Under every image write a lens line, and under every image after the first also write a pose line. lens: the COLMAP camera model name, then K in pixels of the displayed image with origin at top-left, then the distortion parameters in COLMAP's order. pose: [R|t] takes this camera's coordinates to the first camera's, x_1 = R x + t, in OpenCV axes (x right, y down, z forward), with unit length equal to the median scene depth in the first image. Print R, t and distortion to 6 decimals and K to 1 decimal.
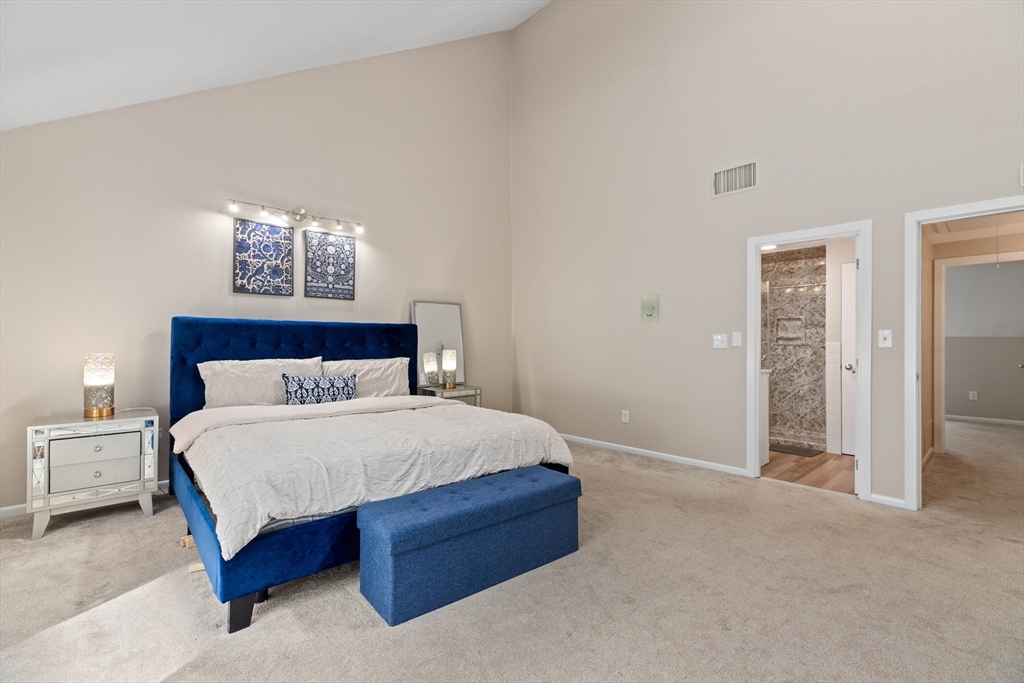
lens RADIAL K [[459.7, 0, 506.3], [0, 459.7, 341.5], [0, 0, 1]] dist [0.004755, -0.000487]
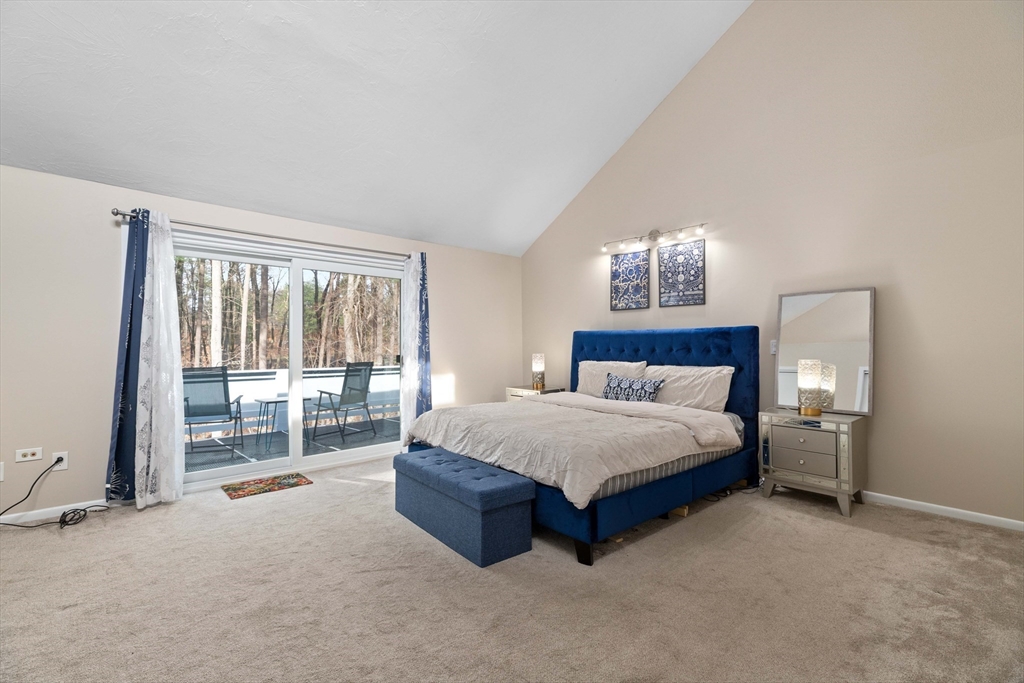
lens RADIAL K [[459.7, 0, 510.1], [0, 459.7, 338.6], [0, 0, 1]] dist [0.004755, -0.000487]
pose [[-0.012091, -0.018395, -0.999758, 0.683247], [-0.000160, 0.999831, -0.018395, -0.001020], [0.999927, -0.000062, -0.012092, 0.658852]]
